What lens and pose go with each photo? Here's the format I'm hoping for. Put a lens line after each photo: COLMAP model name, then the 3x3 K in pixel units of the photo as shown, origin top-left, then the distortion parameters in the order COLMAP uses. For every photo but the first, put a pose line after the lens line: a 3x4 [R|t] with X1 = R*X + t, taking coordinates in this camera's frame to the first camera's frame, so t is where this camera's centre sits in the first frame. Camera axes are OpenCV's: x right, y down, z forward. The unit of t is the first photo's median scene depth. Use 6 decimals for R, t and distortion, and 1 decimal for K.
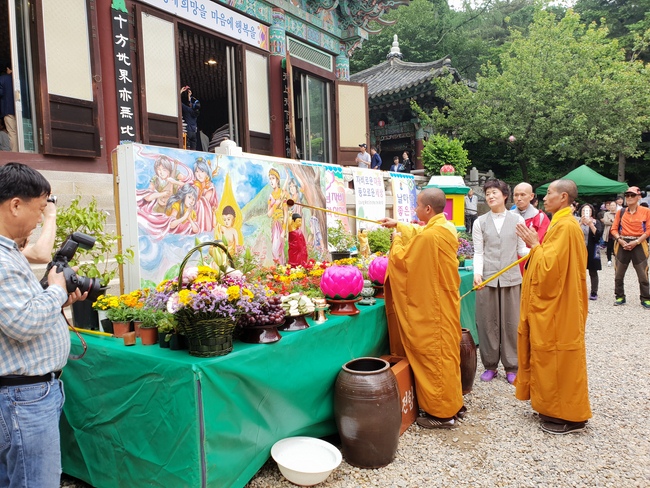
lens RADIAL K [[497.3, 0, 325.0], [0, 497.3, 244.0], [0, 0, 1]] dist [-0.003422, 0.007229]
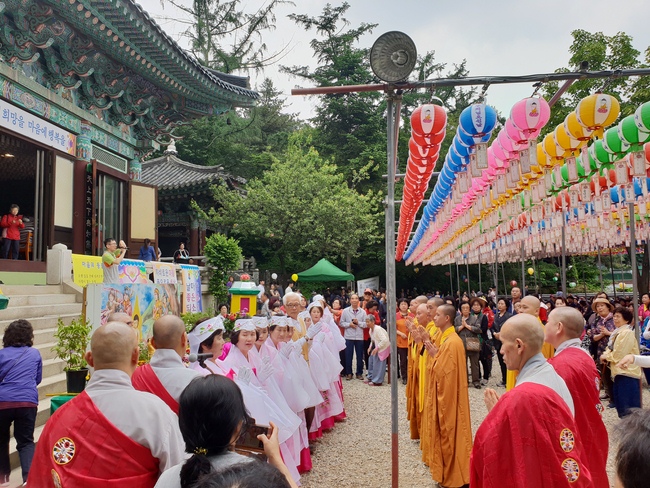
lens RADIAL K [[497.3, 0, 325.0], [0, 497.3, 244.0], [0, 0, 1]] dist [-0.003422, 0.007229]
pose [[0.884438, 0.046105, 0.464375, -0.116017], [0.022237, 0.989813, -0.140626, -0.017424], [-0.466128, 0.134702, 0.874403, -0.206663]]
